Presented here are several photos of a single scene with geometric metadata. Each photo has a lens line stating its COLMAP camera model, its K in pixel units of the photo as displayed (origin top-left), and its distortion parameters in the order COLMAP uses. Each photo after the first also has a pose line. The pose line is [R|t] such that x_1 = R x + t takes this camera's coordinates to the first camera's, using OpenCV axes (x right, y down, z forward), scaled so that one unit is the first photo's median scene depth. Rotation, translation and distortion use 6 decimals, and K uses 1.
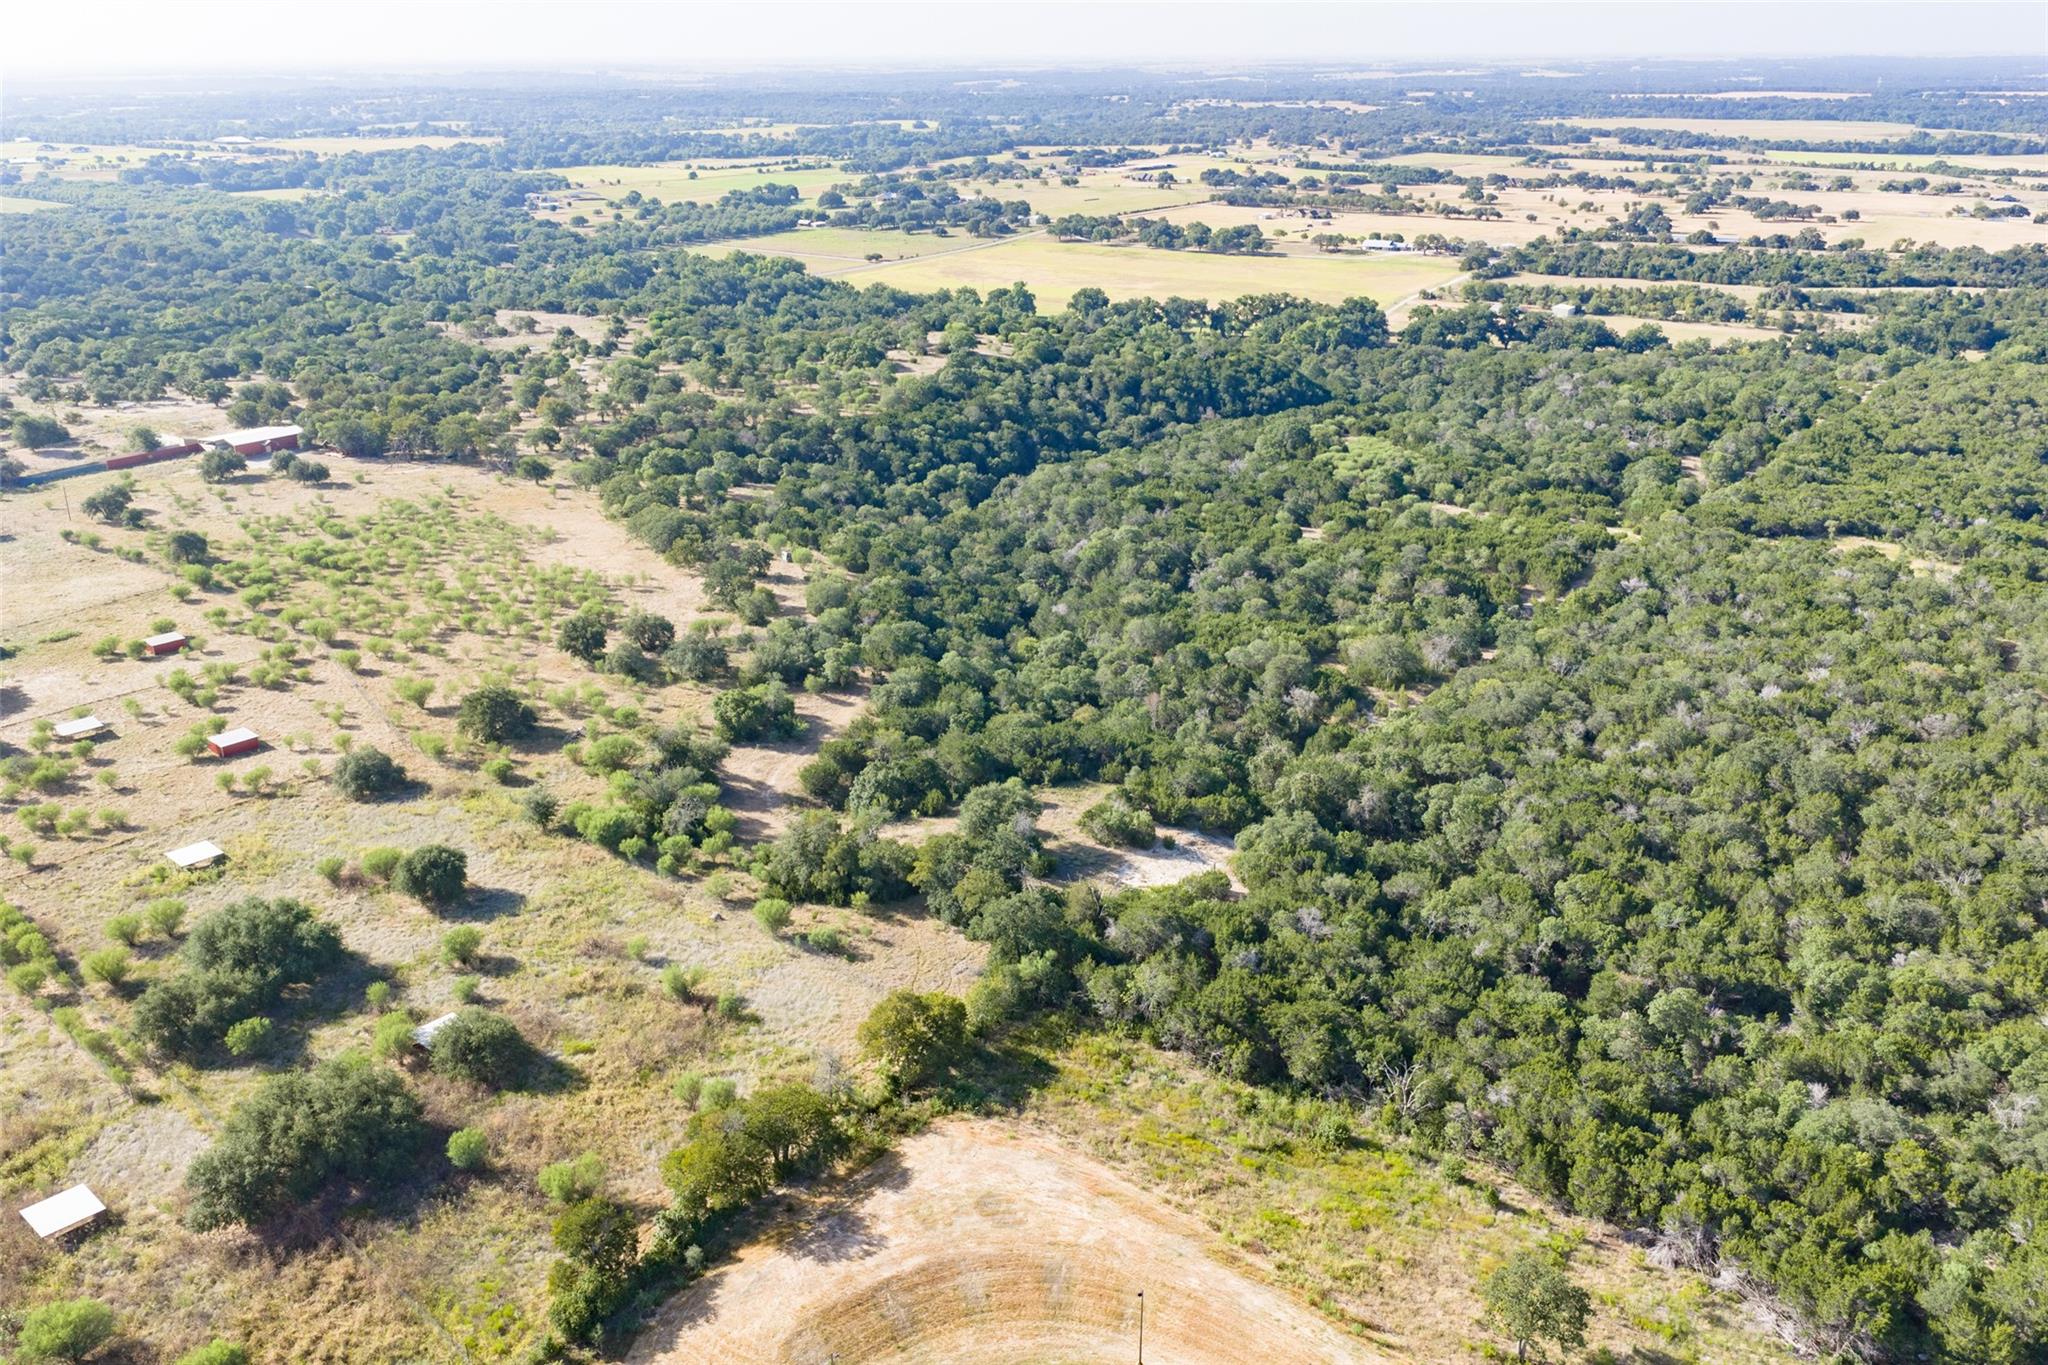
lens RADIAL K [[1728.2, 0, 1022.7], [0, 1728.2, 682.2], [0, 0, 1]] dist [0.020969, -0.018650]
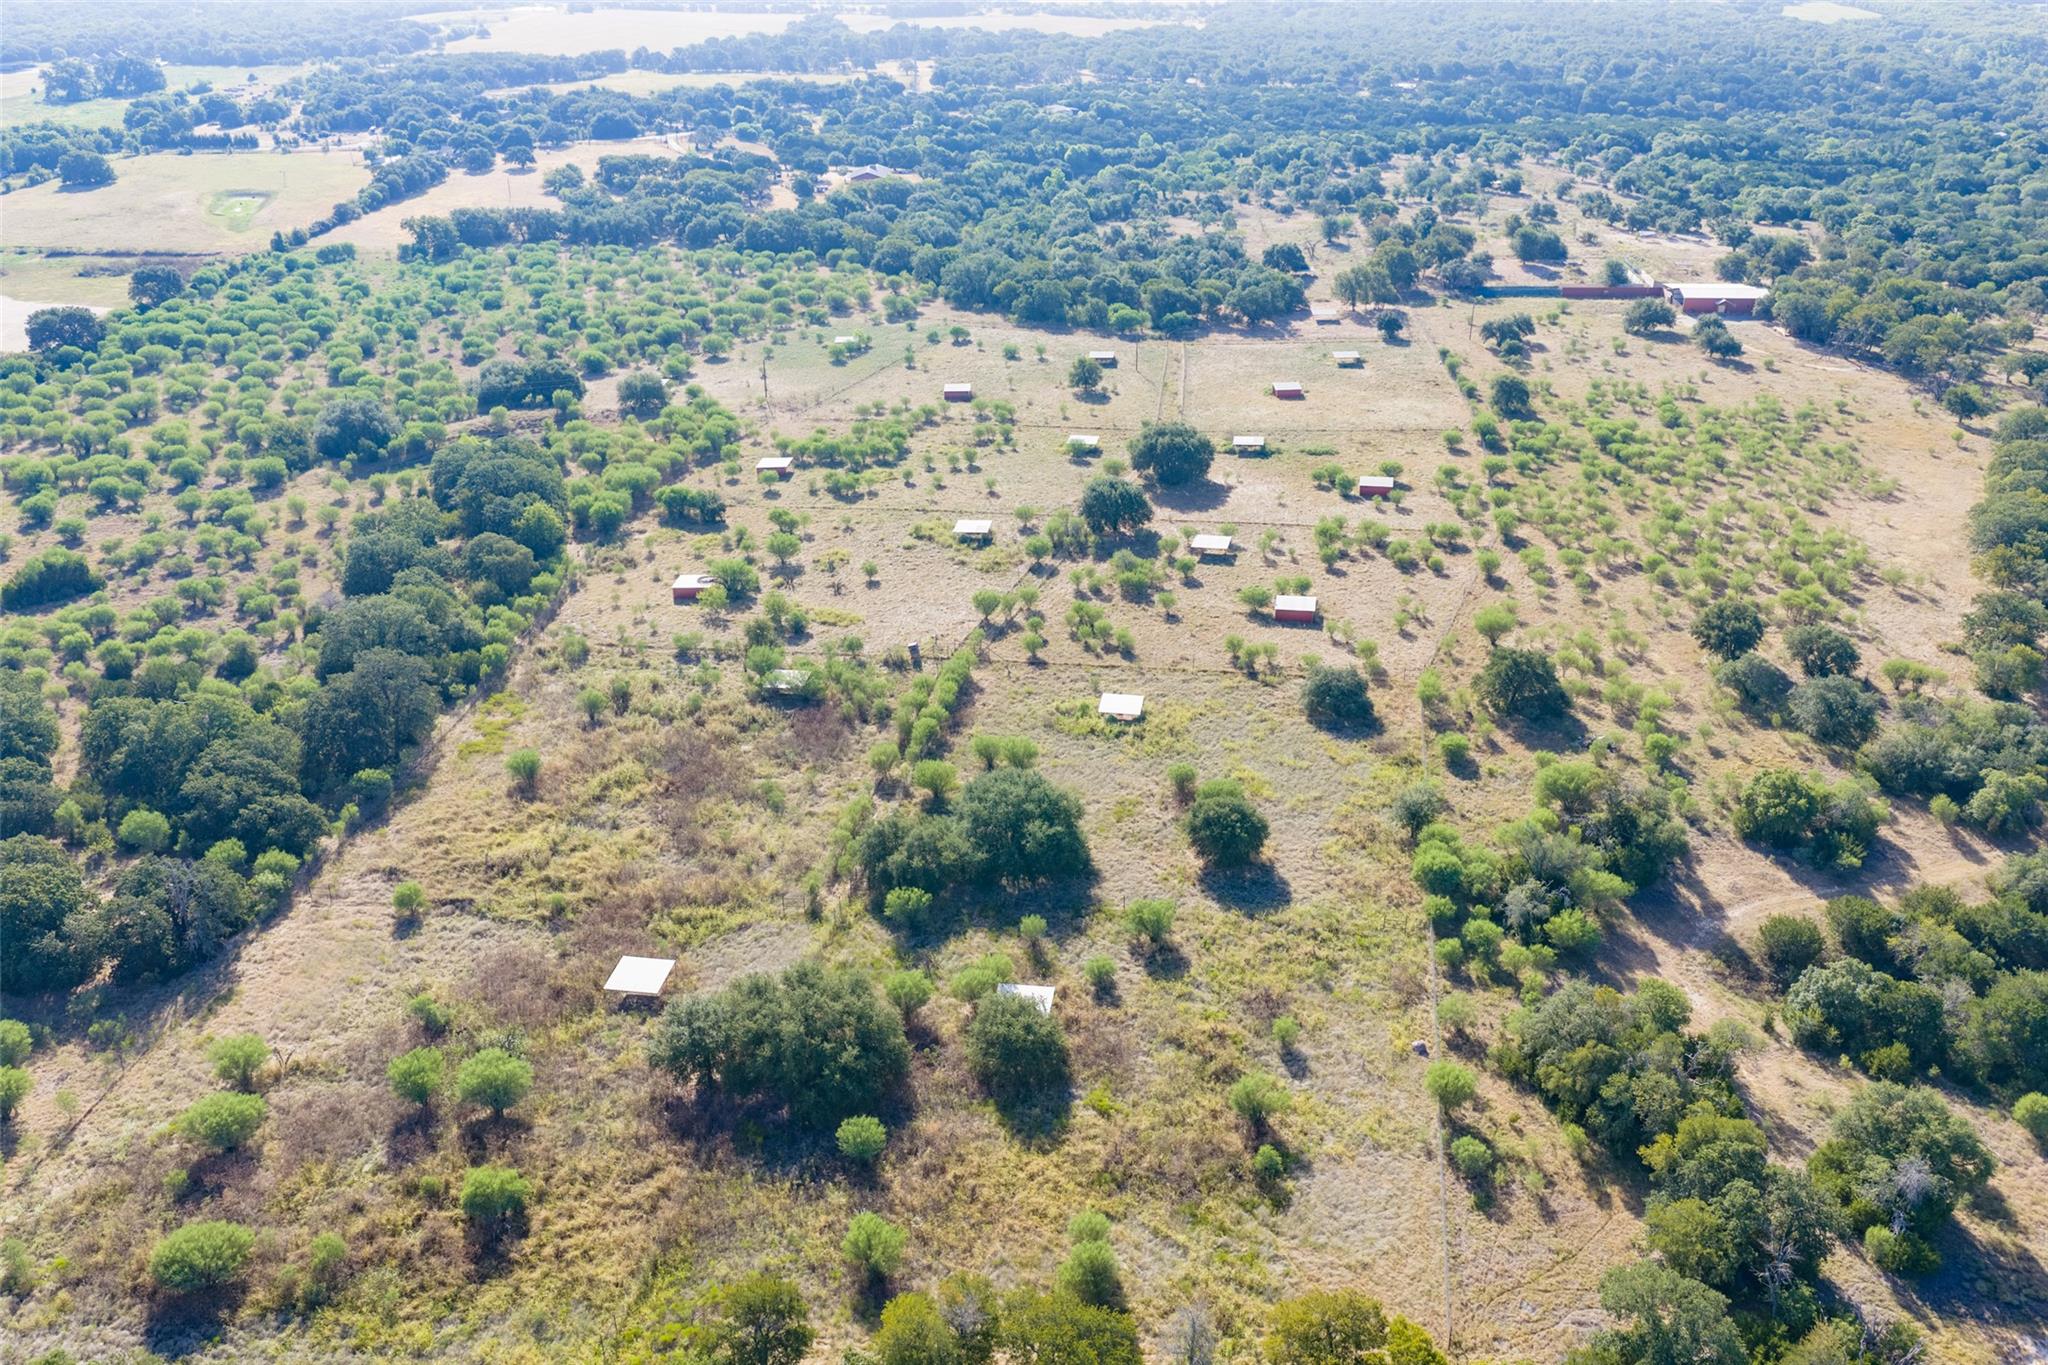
lens RADIAL K [[1728.2, 0, 1024.0], [0, 1728.2, 683.8], [0, 0, 1]] dist [0.020969, -0.018650]
pose [[0.553794, 0.366211, -0.747798, 0.183203], [-0.291022, 0.926578, 0.238242, -0.109517], [0.780140, 0.085688, 0.619709, 0.310613]]
